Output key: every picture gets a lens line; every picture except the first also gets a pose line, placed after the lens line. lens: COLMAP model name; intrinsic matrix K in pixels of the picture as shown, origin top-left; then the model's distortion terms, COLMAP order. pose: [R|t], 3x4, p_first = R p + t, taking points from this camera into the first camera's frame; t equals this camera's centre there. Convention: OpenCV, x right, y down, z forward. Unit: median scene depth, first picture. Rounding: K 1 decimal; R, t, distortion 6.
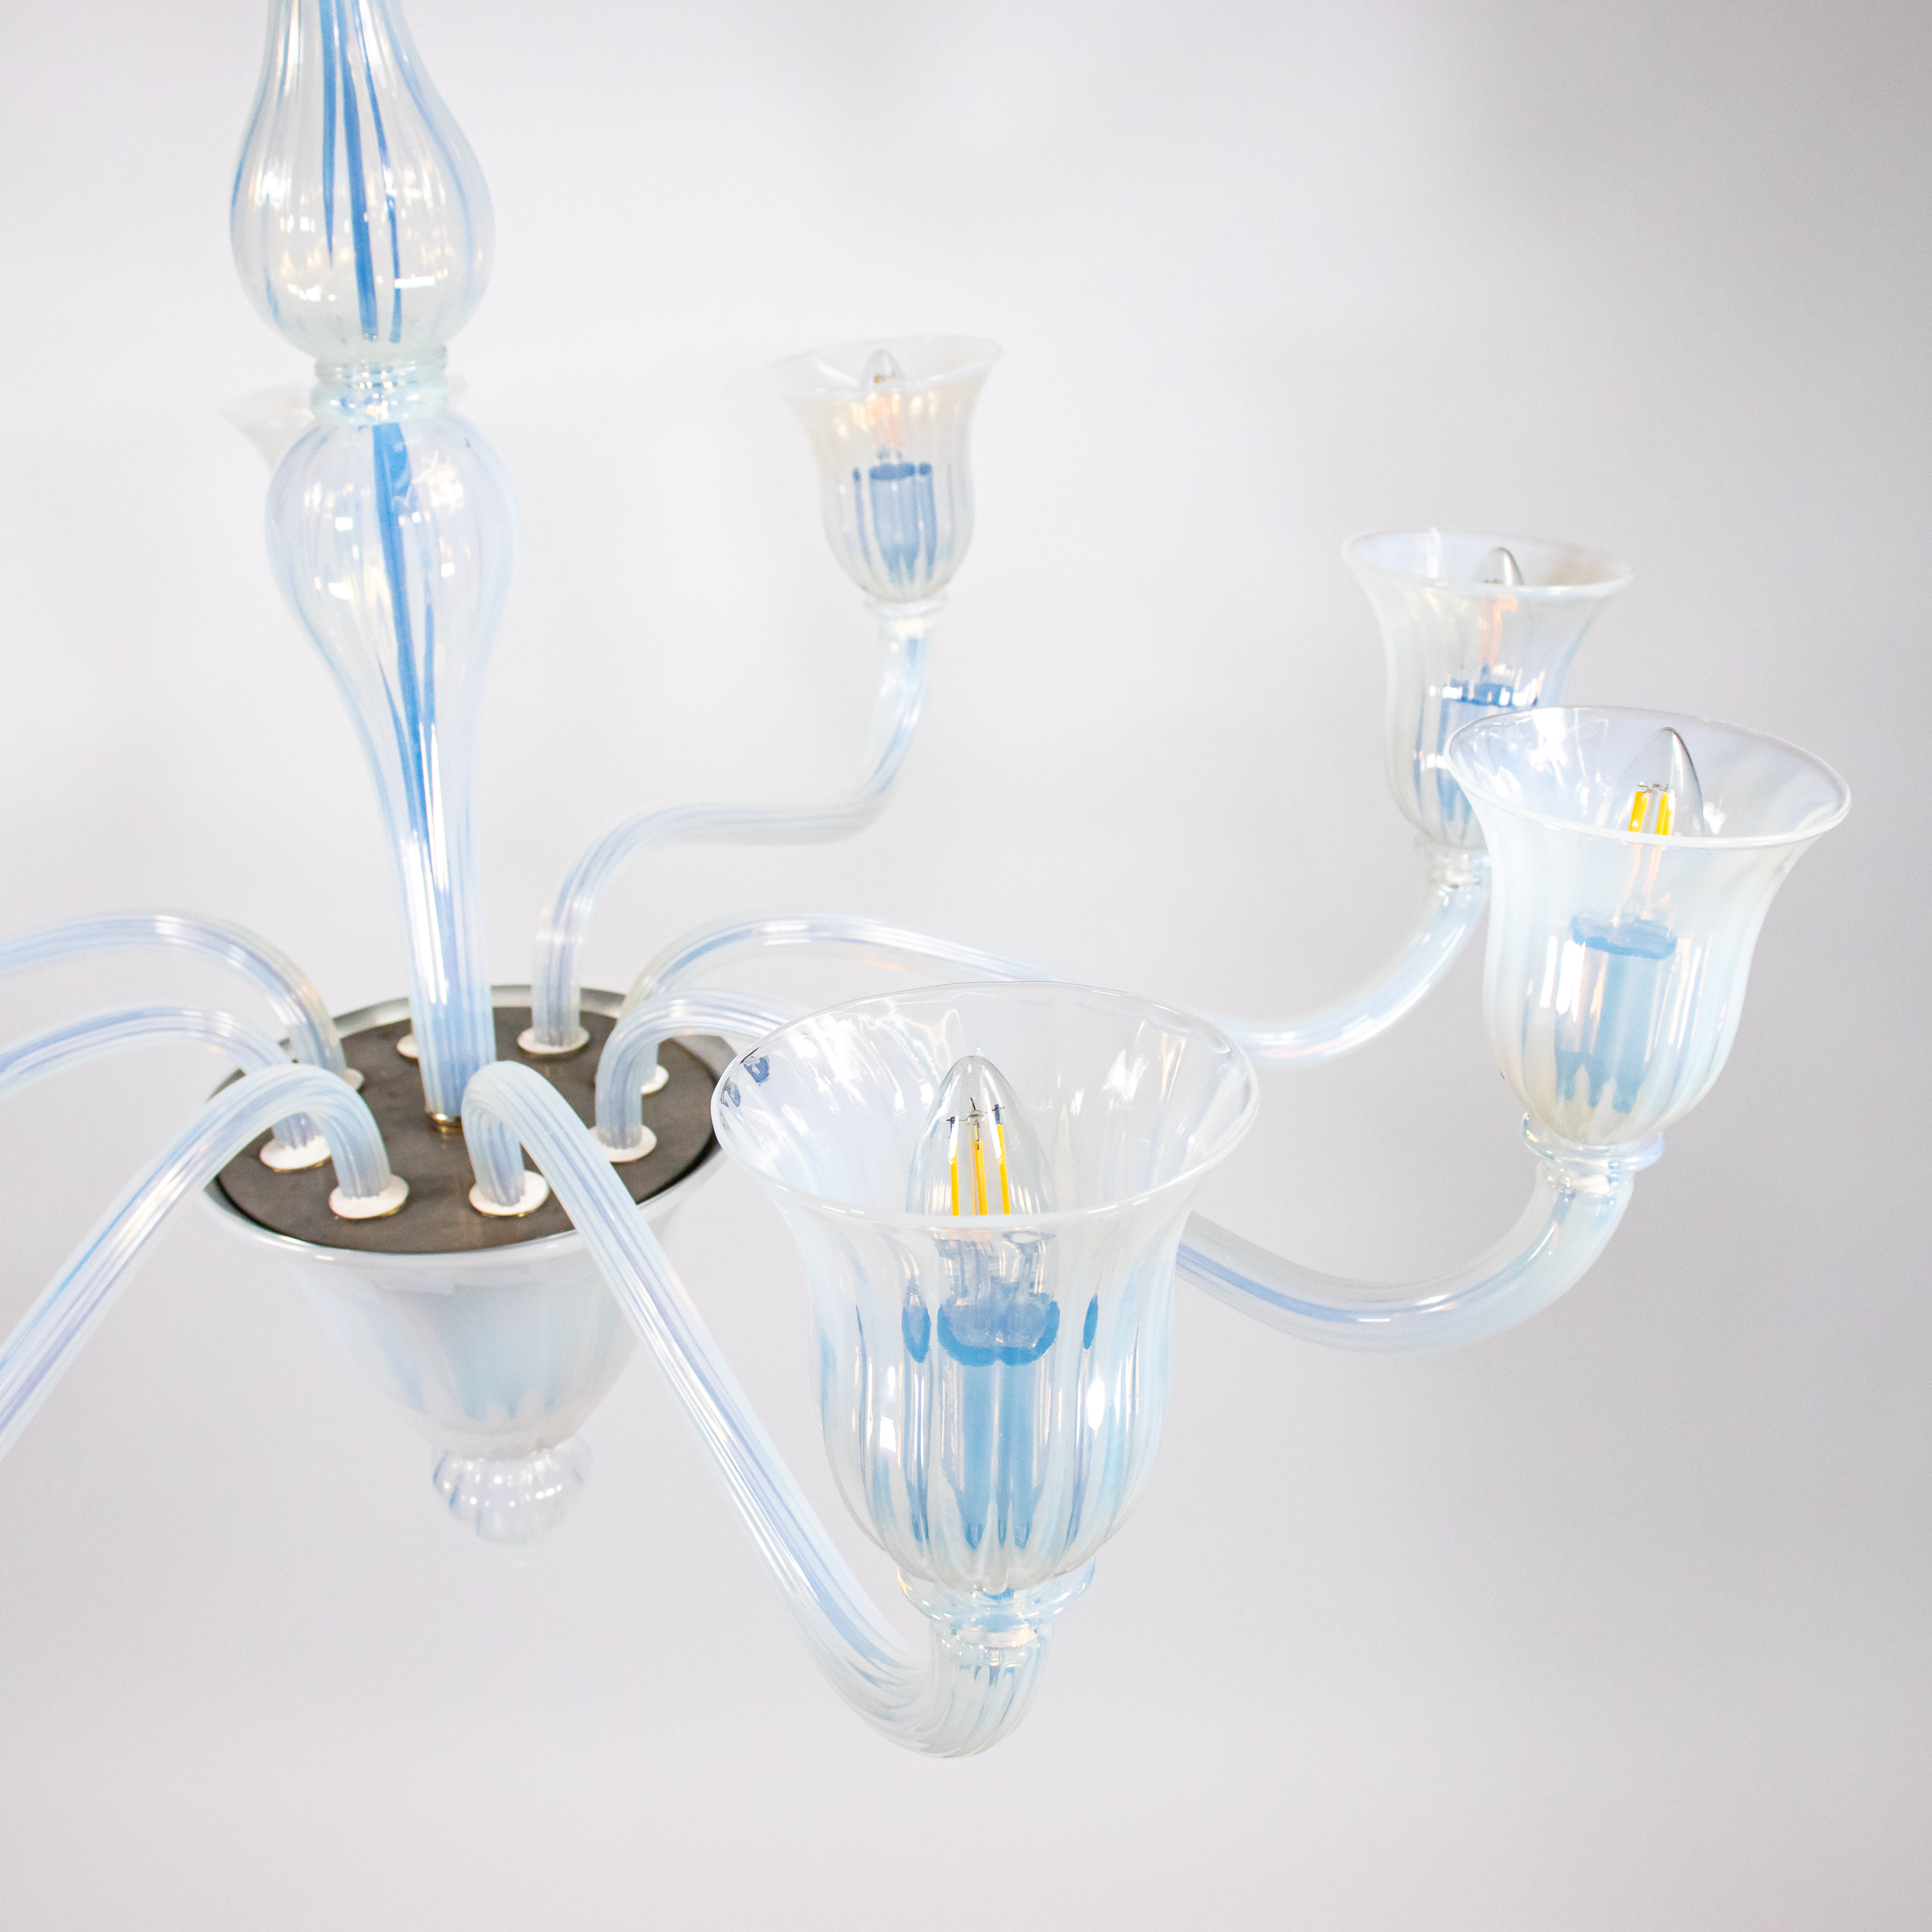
lens RADIAL K [[2081.6, 0, 966.0], [0, 2081.6, 966.0], [0, 0, 1]] dist [-0.203459, 0.328750]
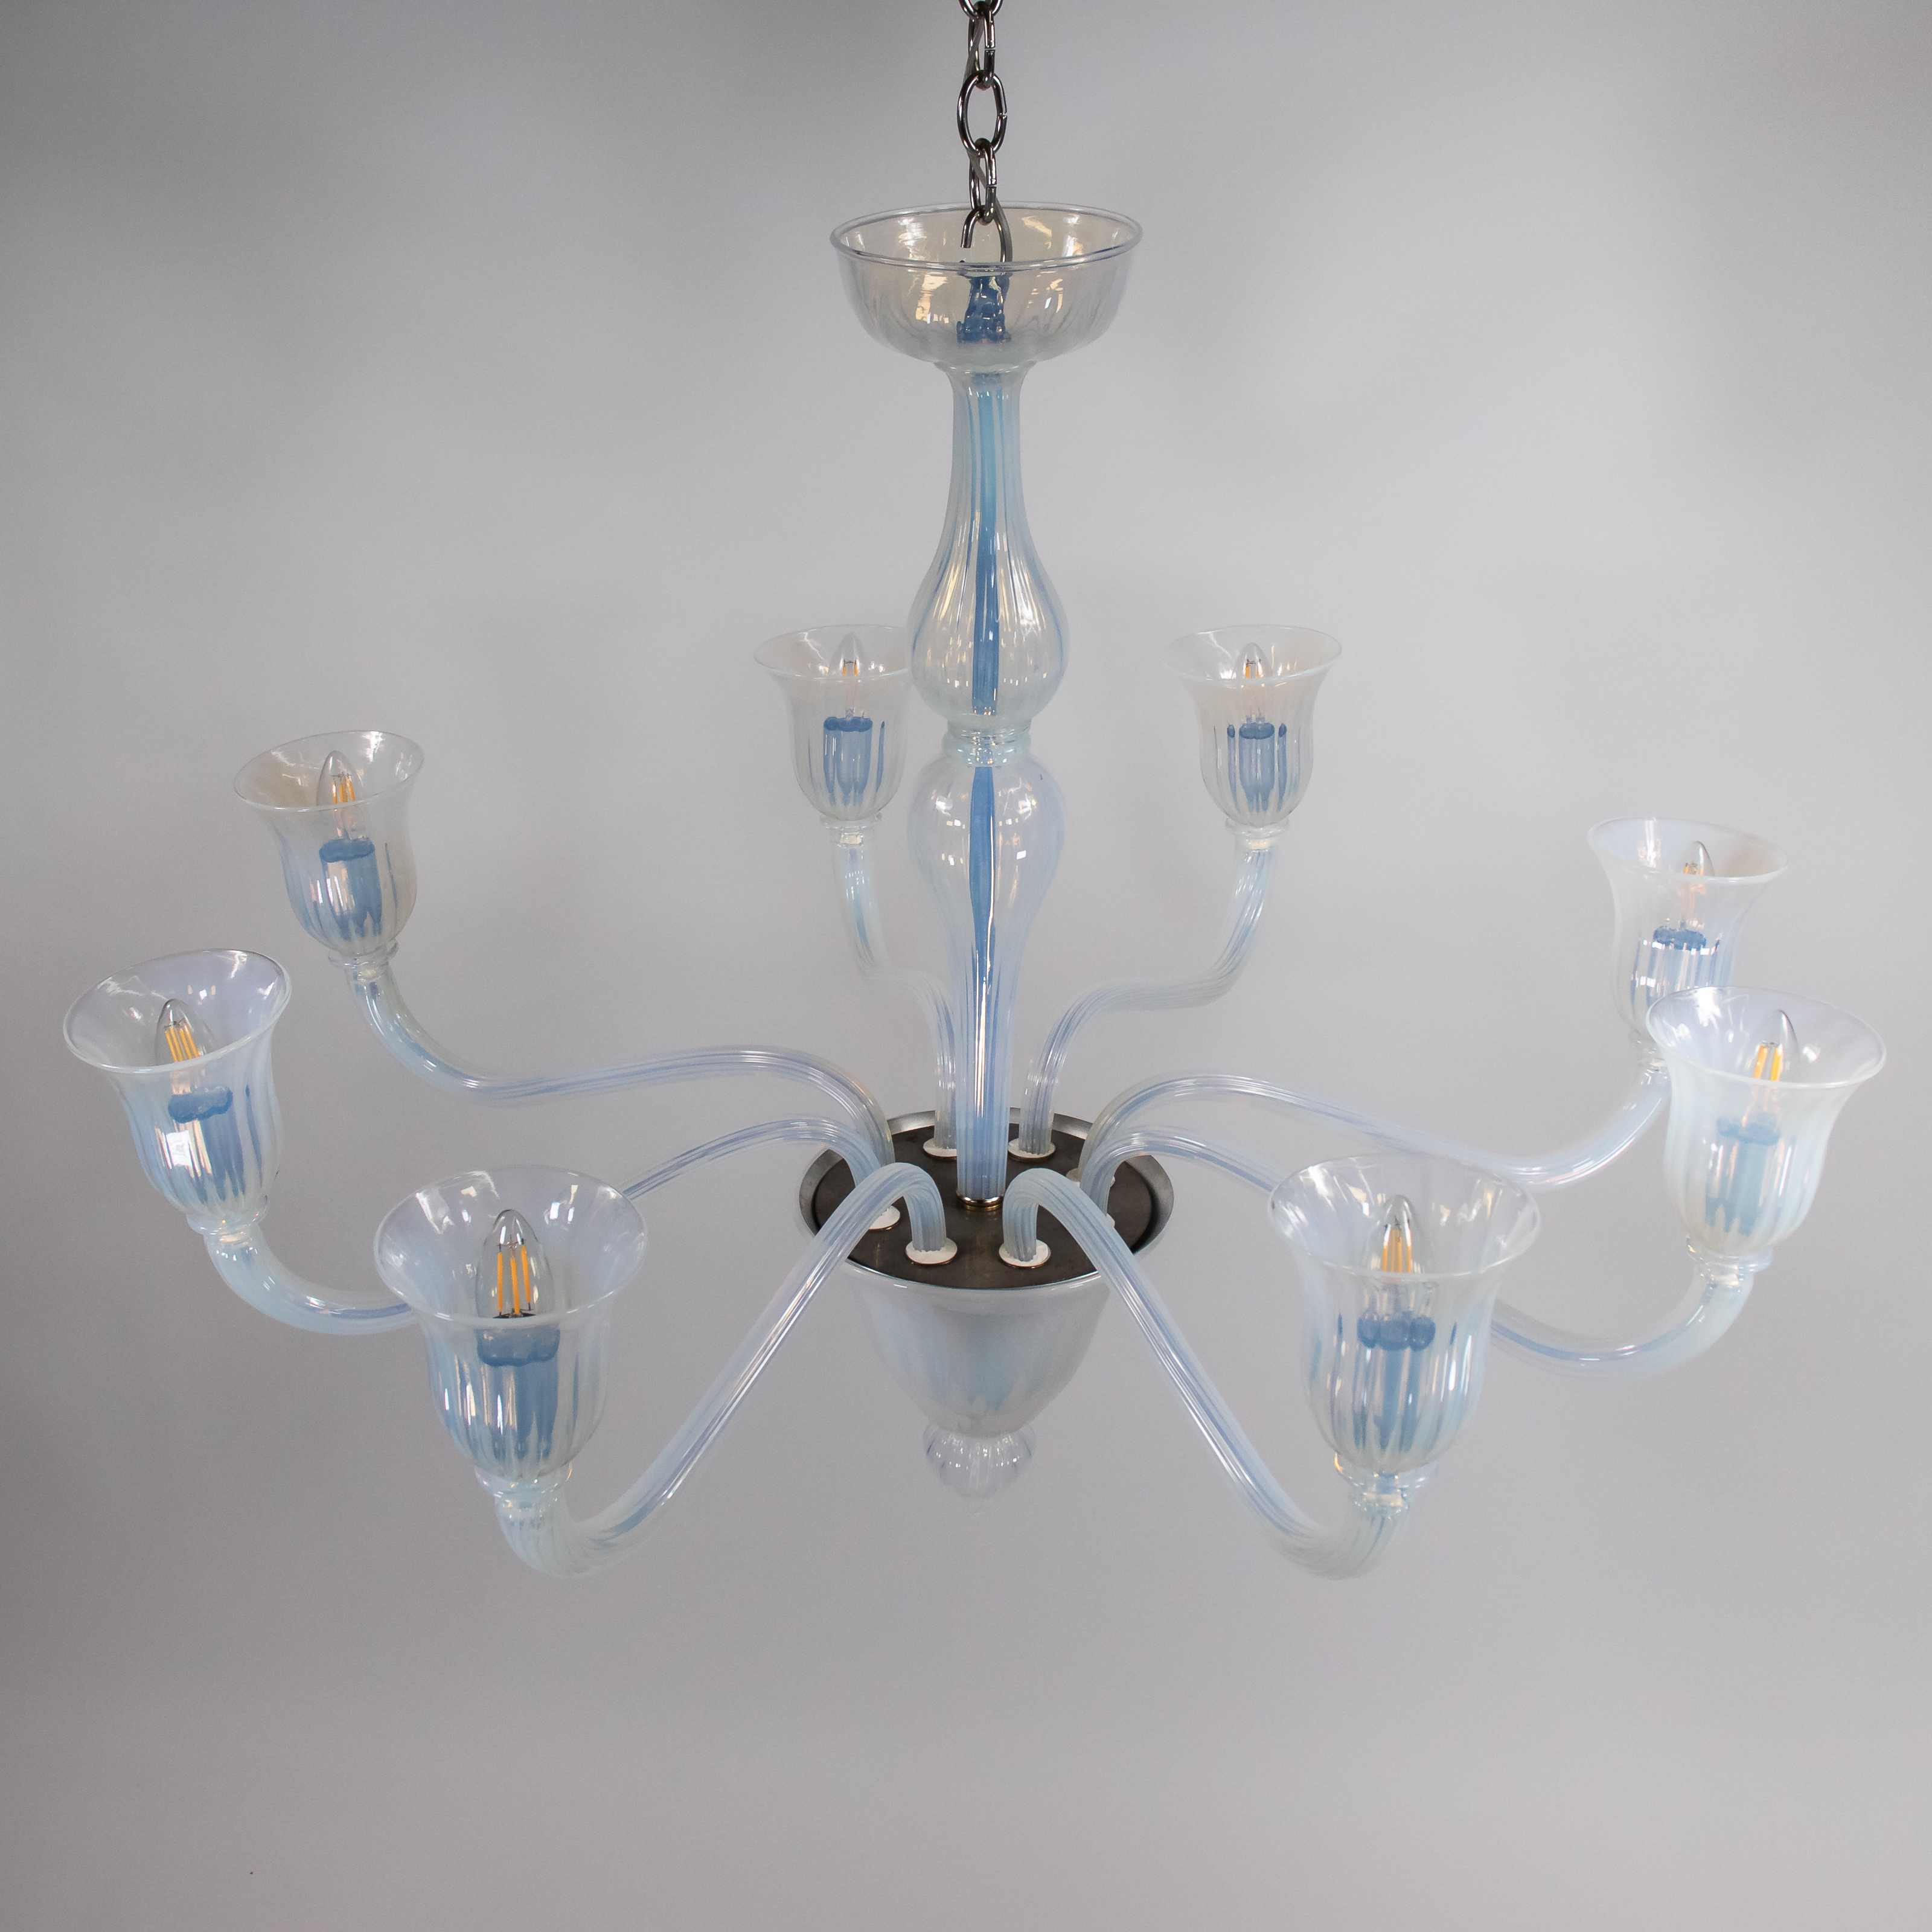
lens RADIAL K [[2236.5, 0, 1081.8], [0, 2236.5, 941.9], [0, 0, 1]] dist [-0.006535, -0.628518]
pose [[0.998389, 0.047038, -0.031735, -0.141192], [-0.048250, 0.998090, -0.038584, -0.059199], [0.029859, 0.040053, 0.998751, -0.684703]]
